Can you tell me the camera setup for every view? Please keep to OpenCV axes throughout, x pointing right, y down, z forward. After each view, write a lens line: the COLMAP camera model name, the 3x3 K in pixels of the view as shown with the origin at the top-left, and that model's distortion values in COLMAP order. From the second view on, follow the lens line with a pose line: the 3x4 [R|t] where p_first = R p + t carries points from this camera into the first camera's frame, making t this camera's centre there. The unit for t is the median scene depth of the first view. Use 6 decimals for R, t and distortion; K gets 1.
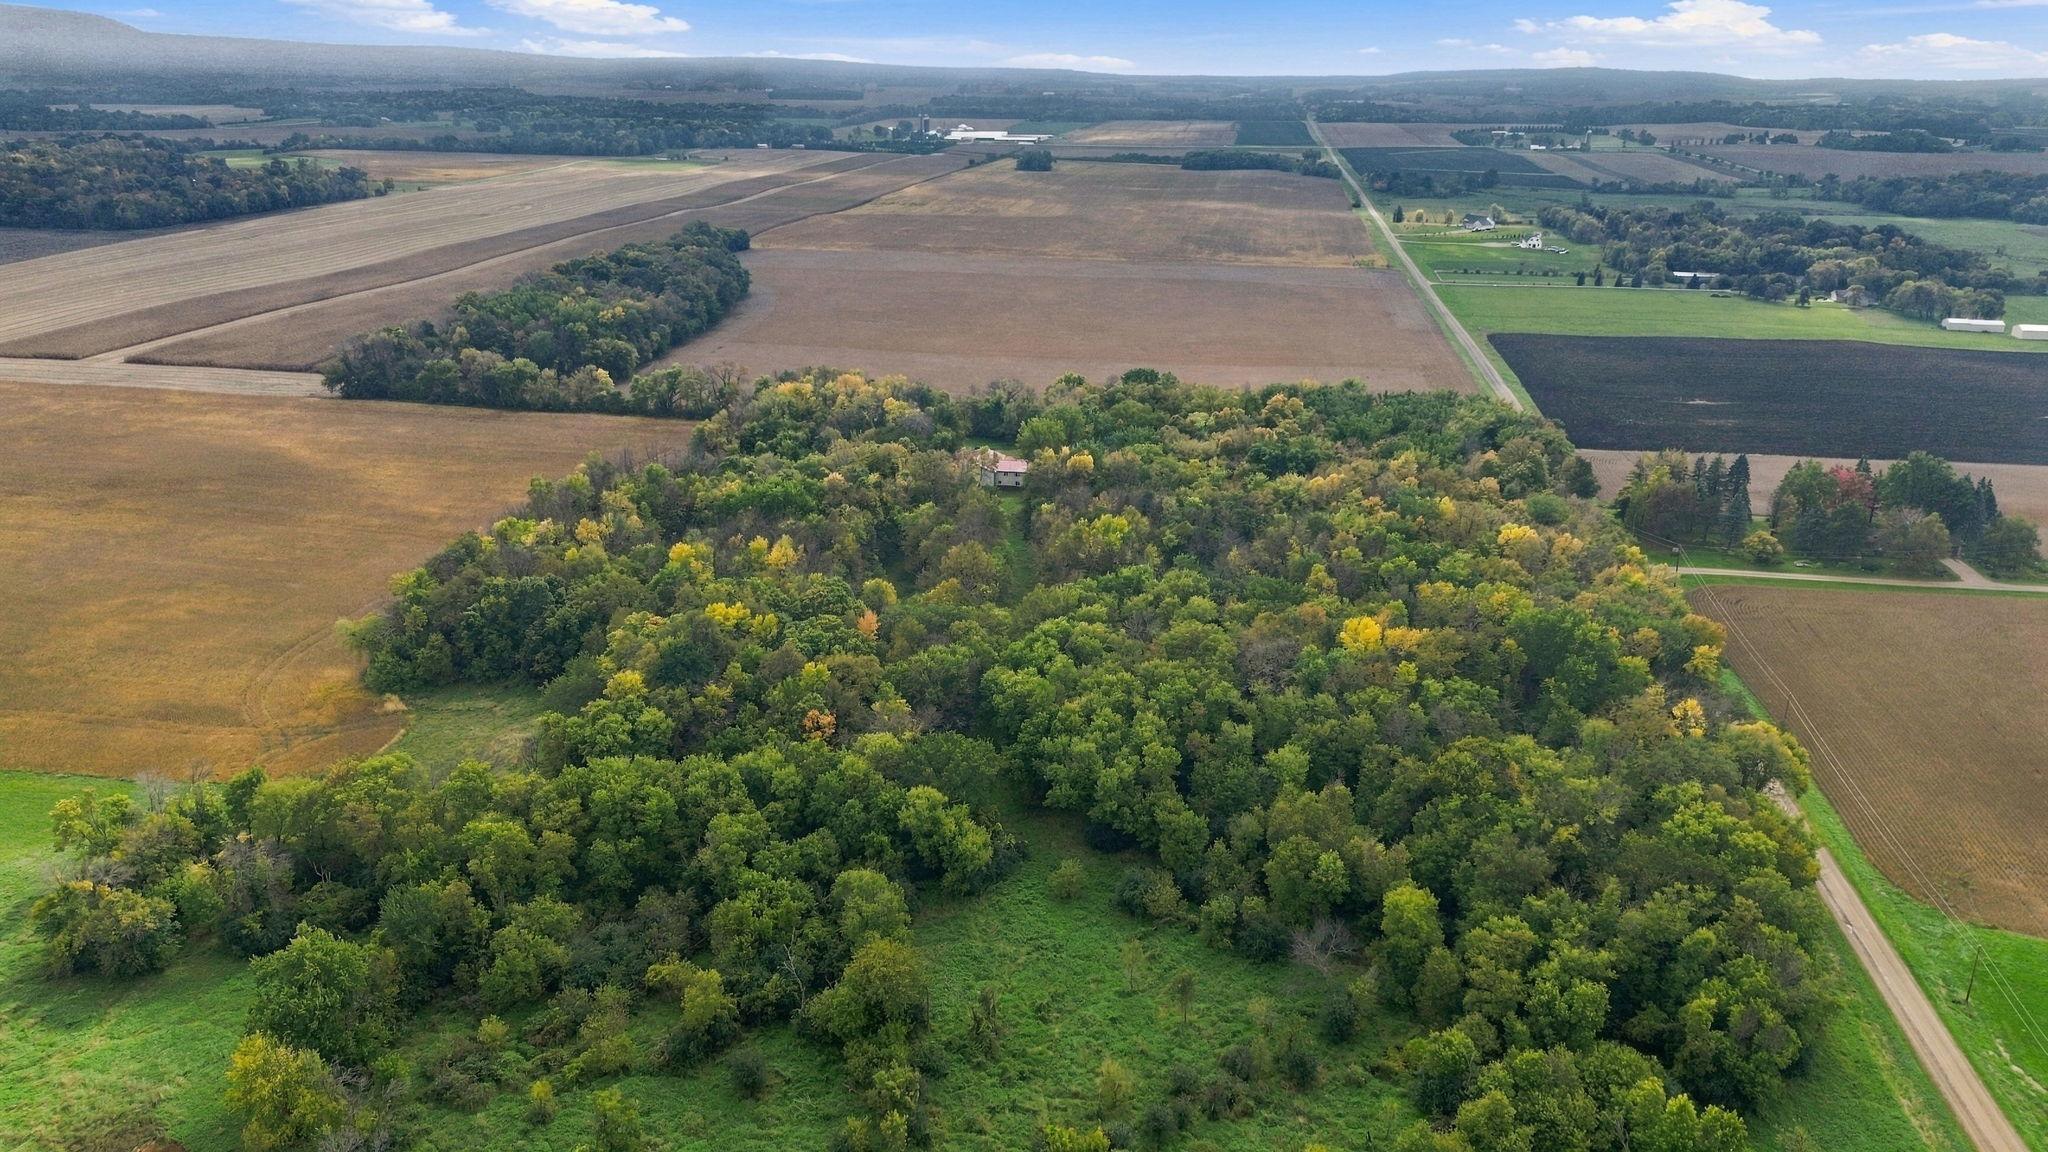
lens RADIAL K [[1486.6, 0, 1016.0], [0, 1486.6, 585.7], [0, 0, 1]] dist [0.090042, -0.076698]
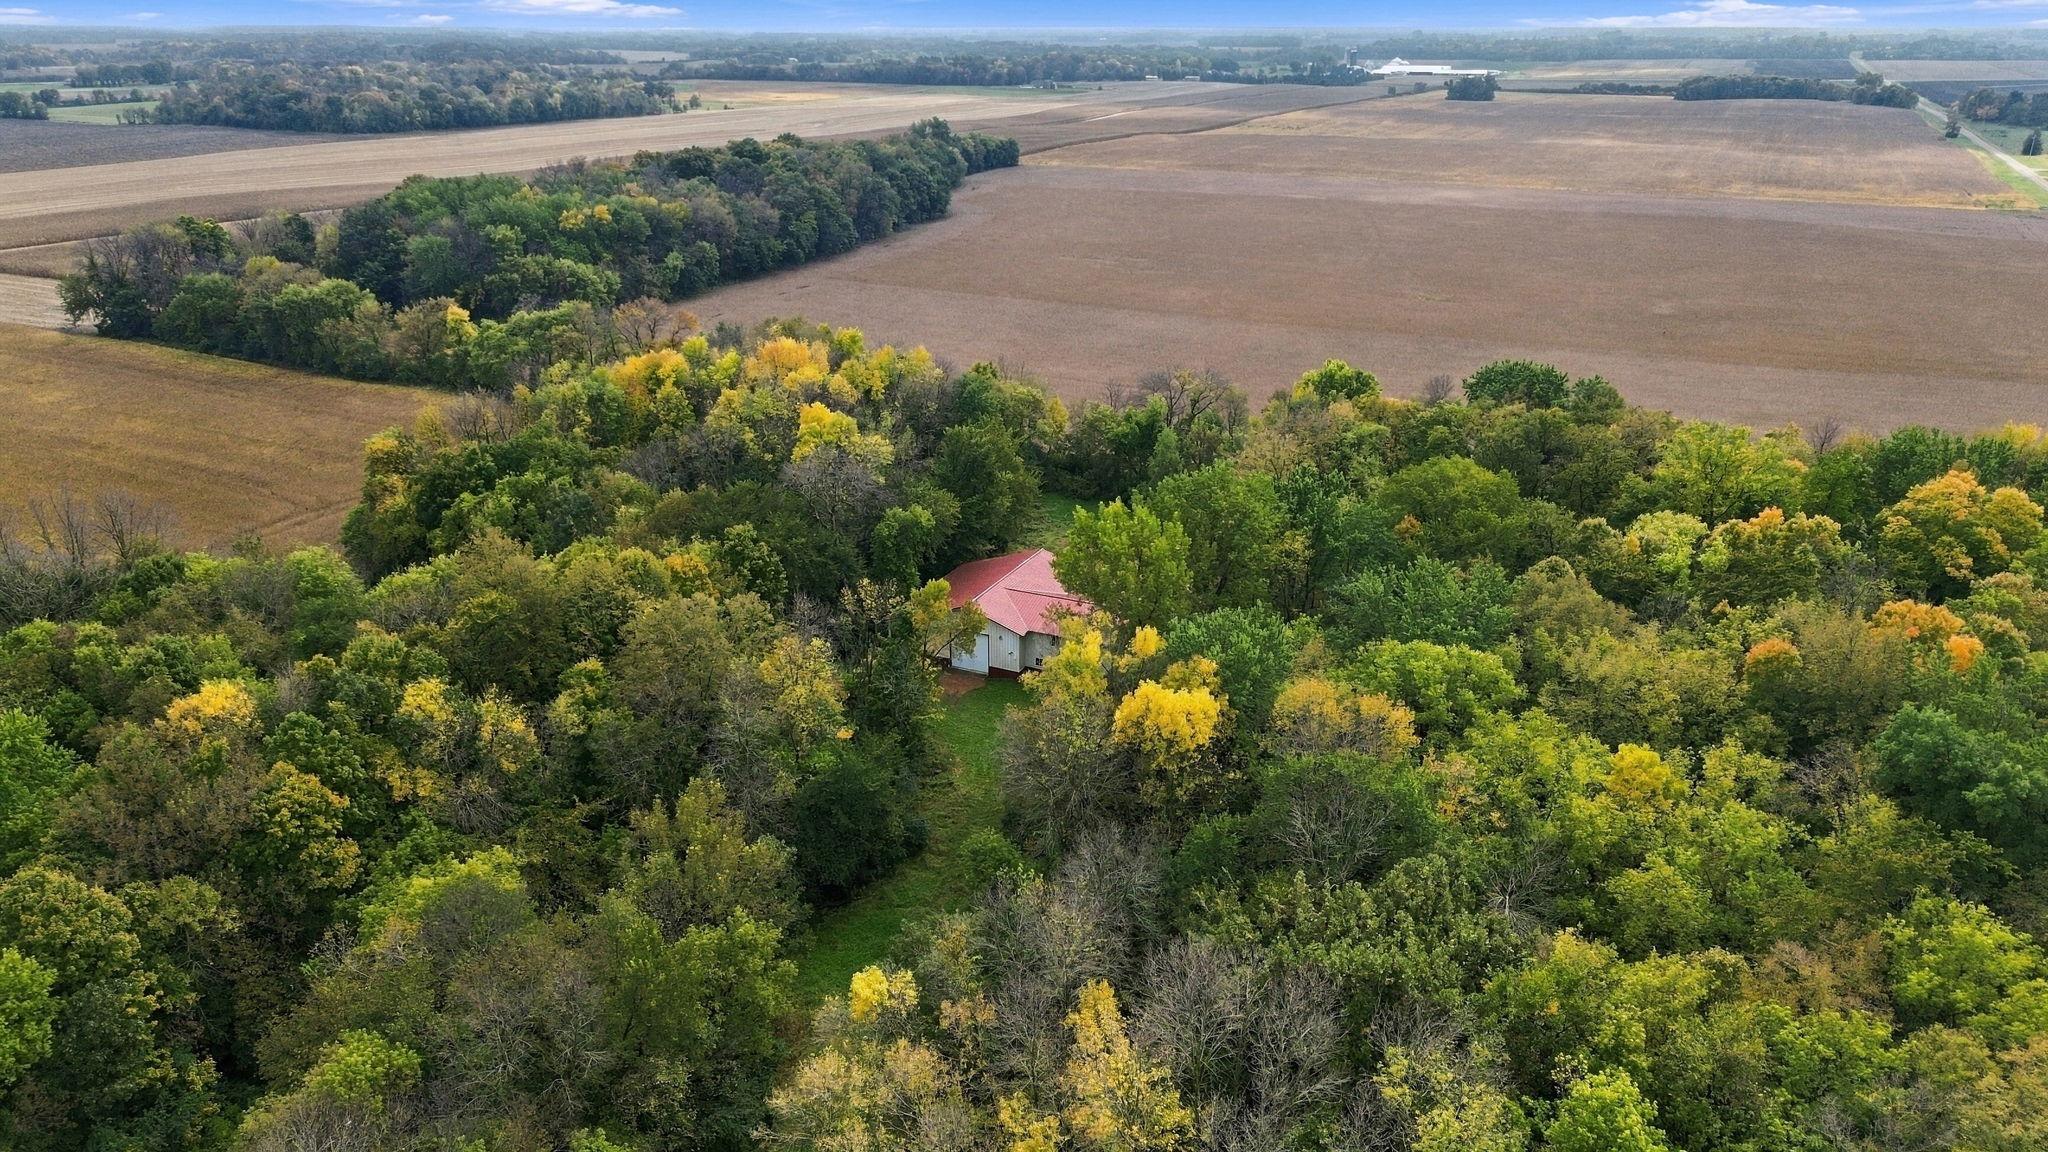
lens RADIAL K [[1486.6, 0, 1016.0], [0, 1486.6, 585.7], [0, 0, 1]] dist [0.090042, -0.076698]
pose [[0.958881, 0.099207, -0.265904, 0.062586], [-0.094180, 0.995053, 0.031623, -0.081903], [0.267726, -0.005280, 0.963481, 0.542151]]
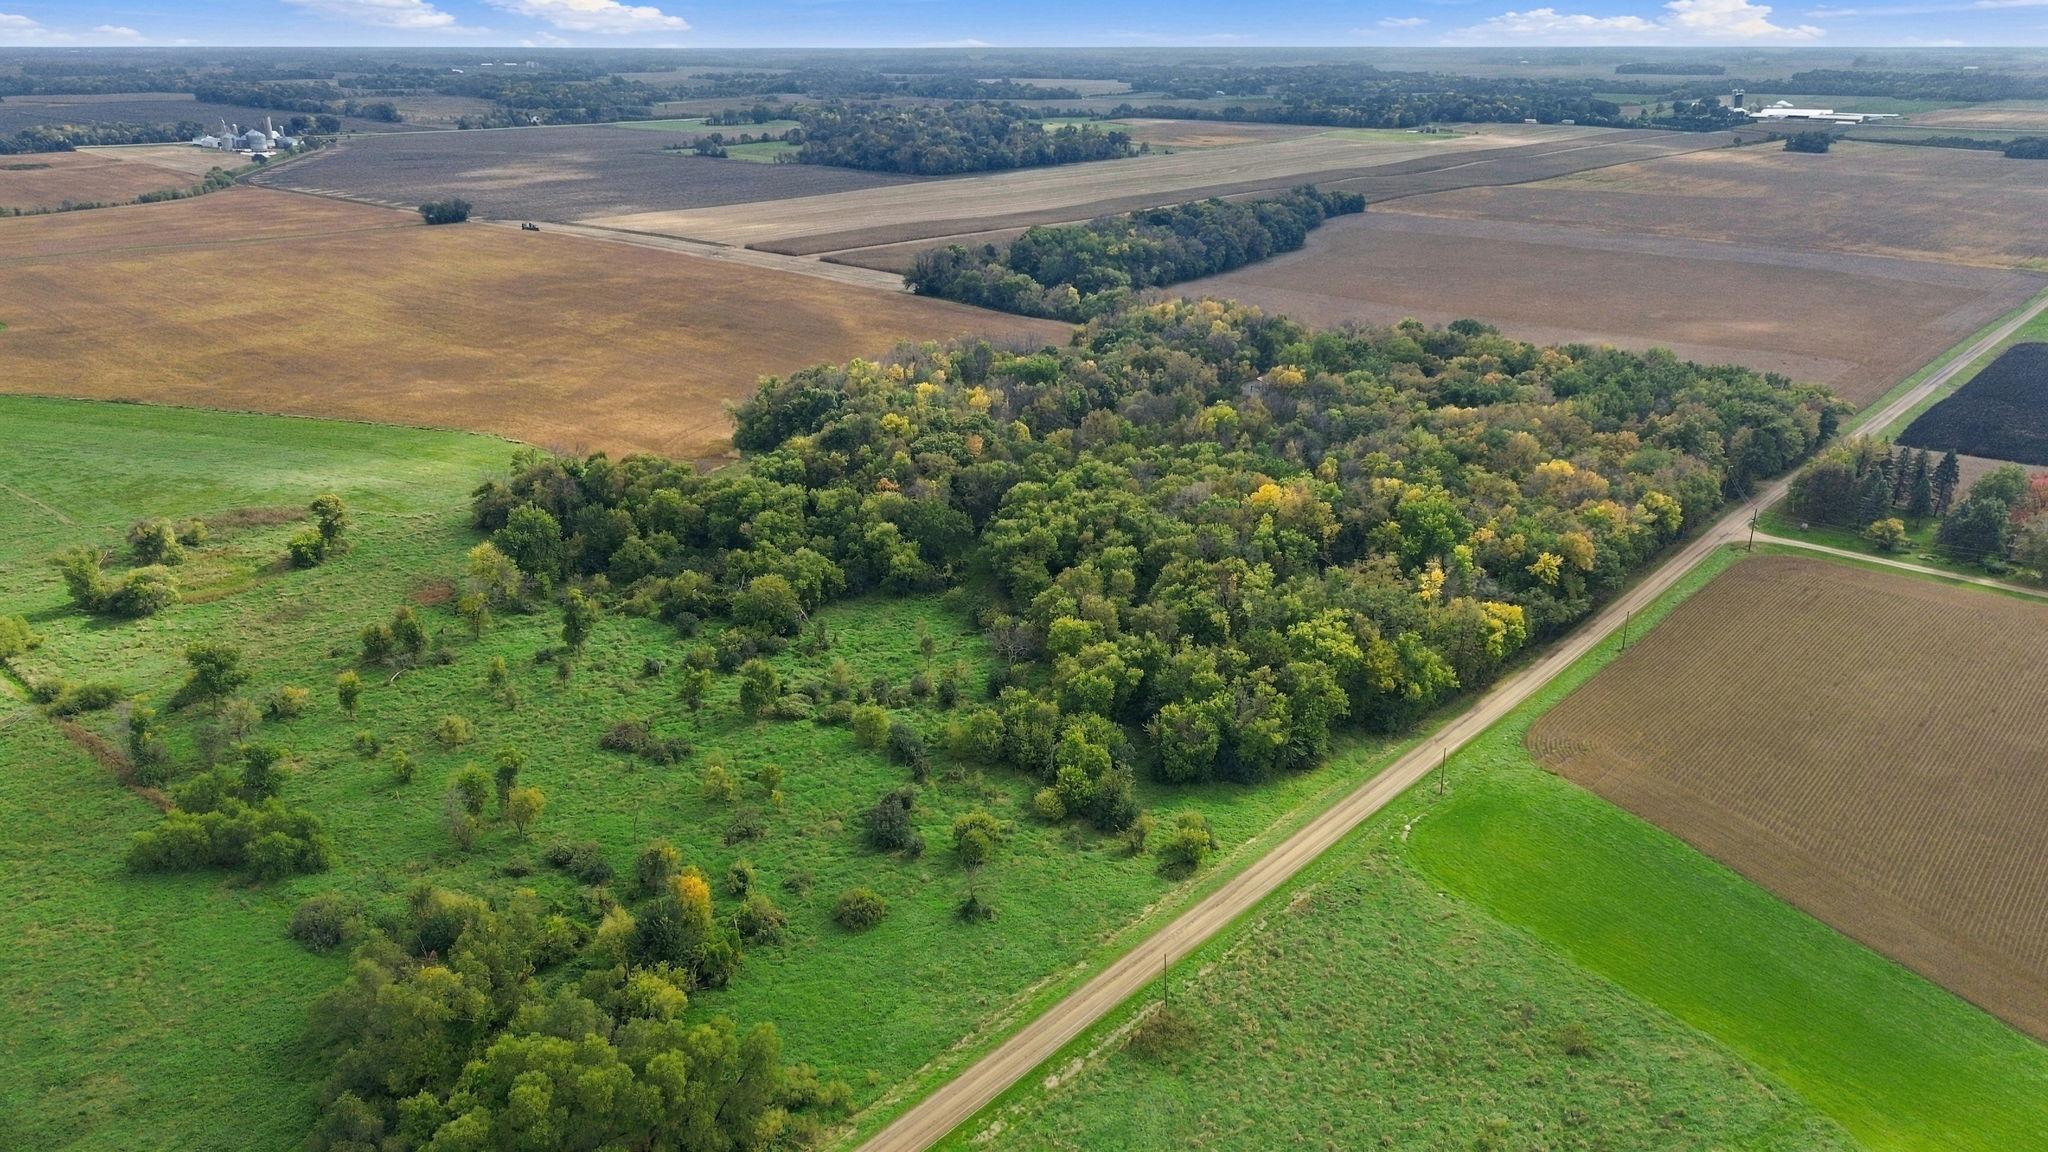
lens RADIAL K [[1486.6, 0, 1016.0], [0, 1486.6, 585.7], [0, 0, 1]] dist [0.090042, -0.076698]
pose [[0.849972, 0.185730, -0.493004, 0.356936], [-0.178073, 0.982002, 0.062940, 0.034086], [0.495821, 0.034293, 0.867747, -0.119945]]
